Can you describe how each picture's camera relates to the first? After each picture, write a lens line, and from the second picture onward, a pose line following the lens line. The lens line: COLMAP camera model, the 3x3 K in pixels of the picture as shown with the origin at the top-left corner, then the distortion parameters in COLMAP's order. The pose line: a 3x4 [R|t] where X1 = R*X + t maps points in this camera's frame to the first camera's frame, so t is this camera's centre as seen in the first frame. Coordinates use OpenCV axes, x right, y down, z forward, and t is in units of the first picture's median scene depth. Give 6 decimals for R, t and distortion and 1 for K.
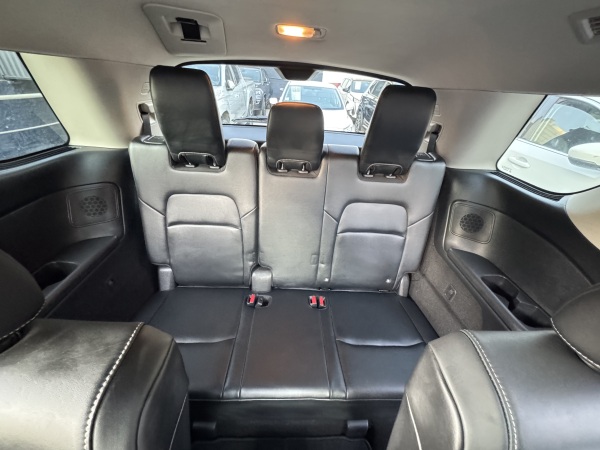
lens RADIAL K [[239.7, 0, 300.0], [0, 239.7, 225.0], [0, 0, 1]] dist [0.000093, 0.000323]
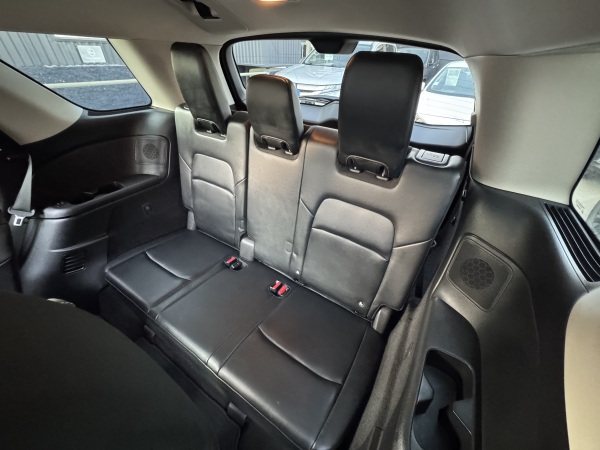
lens RADIAL K [[239.7, 0, 300.0], [0, 239.7, 225.0], [0, 0, 1]] dist [0.000093, 0.000323]
pose [[0.826427, 0.304744, -0.473443, 0.581408], [-0.288004, 0.951334, 0.109620, -0.063688], [0.483809, 0.045761, 0.873976, 0.192828]]
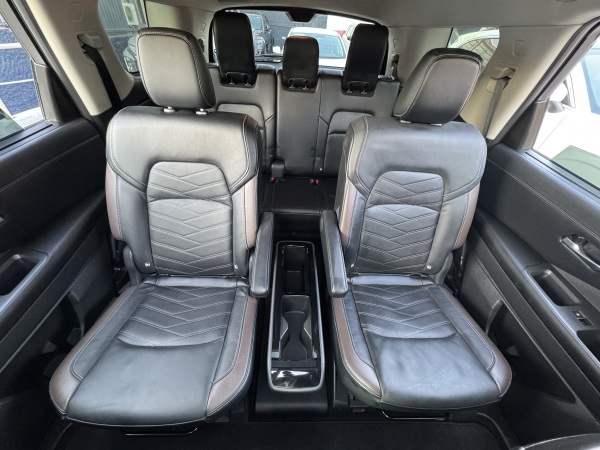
lens RADIAL K [[239.7, 0, 300.0], [0, 239.7, 225.0], [0, 0, 1]] dist [0.000093, 0.000323]
pose [[0.999961, 0.004230, -0.007787, -0.007332], [-0.003073, 0.989703, 0.143101, 0.410920], [0.008312, -0.143071, 0.989677, -0.619321]]
